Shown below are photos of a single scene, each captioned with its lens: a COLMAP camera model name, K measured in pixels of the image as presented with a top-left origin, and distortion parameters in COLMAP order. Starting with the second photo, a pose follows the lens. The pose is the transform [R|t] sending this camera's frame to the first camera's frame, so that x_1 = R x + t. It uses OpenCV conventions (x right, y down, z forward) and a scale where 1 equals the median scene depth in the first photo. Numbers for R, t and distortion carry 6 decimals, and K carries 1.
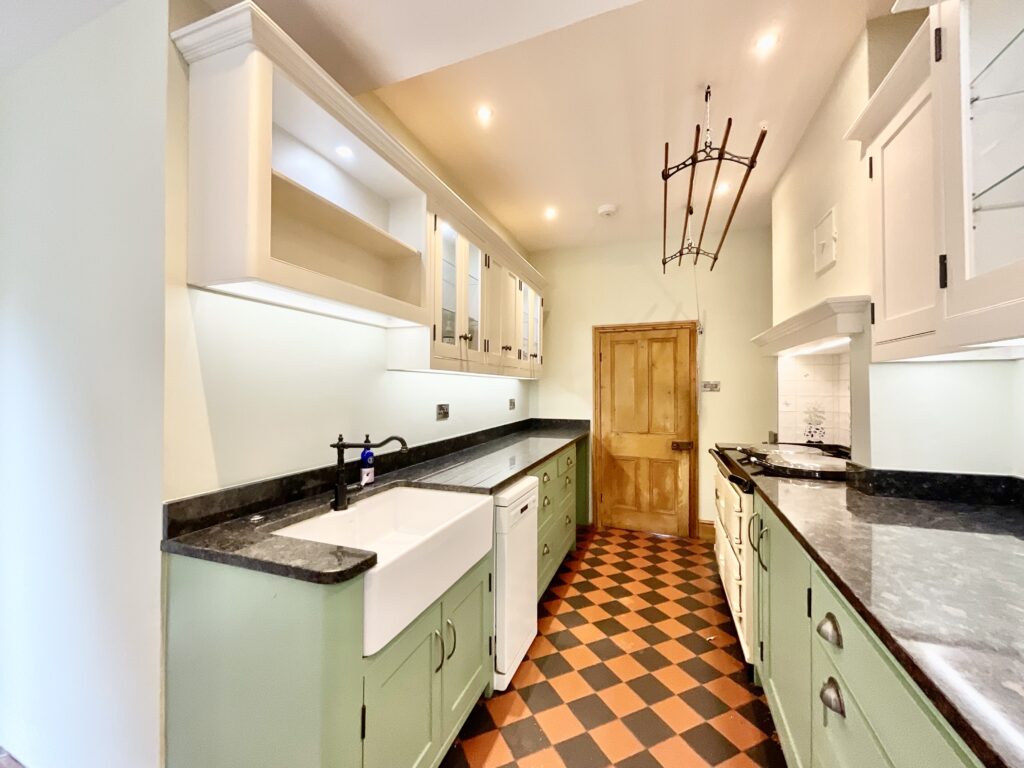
lens RADIAL K [[418.4, 0, 511.4], [0, 418.4, 384.9], [0, 0, 1]] dist [0.001996, 0.000511]
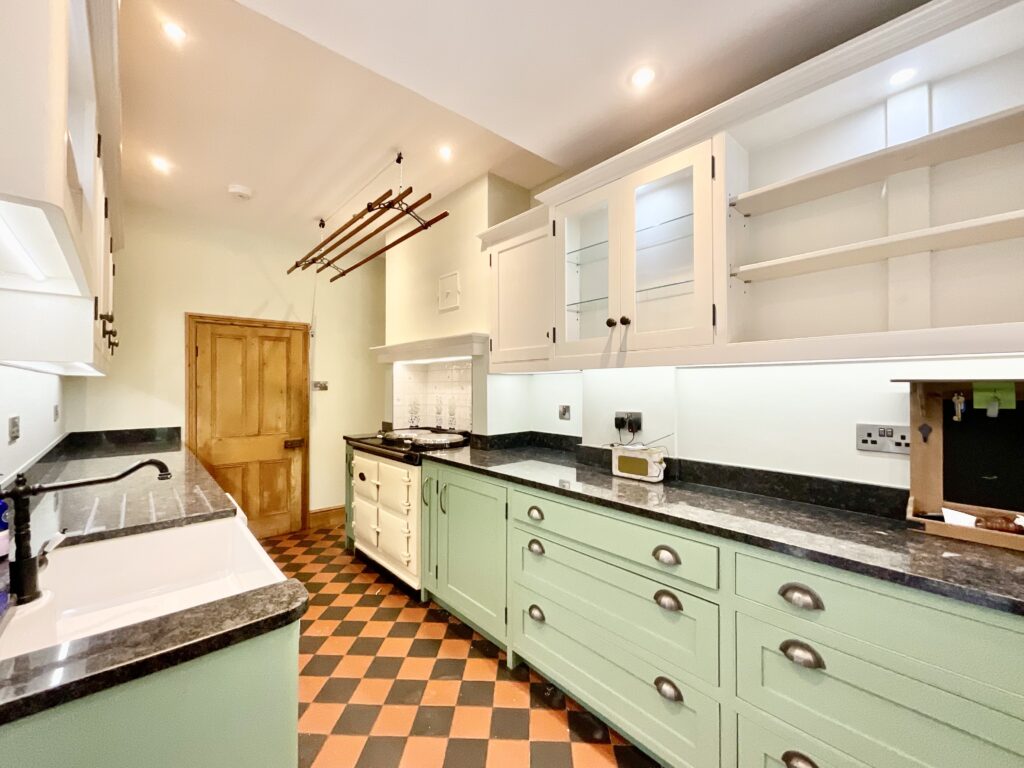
lens RADIAL K [[418.4, 0, 511.2], [0, 418.4, 384.2], [0, 0, 1]] dist [0.001996, 0.000511]
pose [[0.476025, 0.000896, 0.879431, -0.243432], [-0.005450, 0.999983, 0.001932, -0.005291], [-0.879415, -0.005712, 0.476022, 0.043008]]
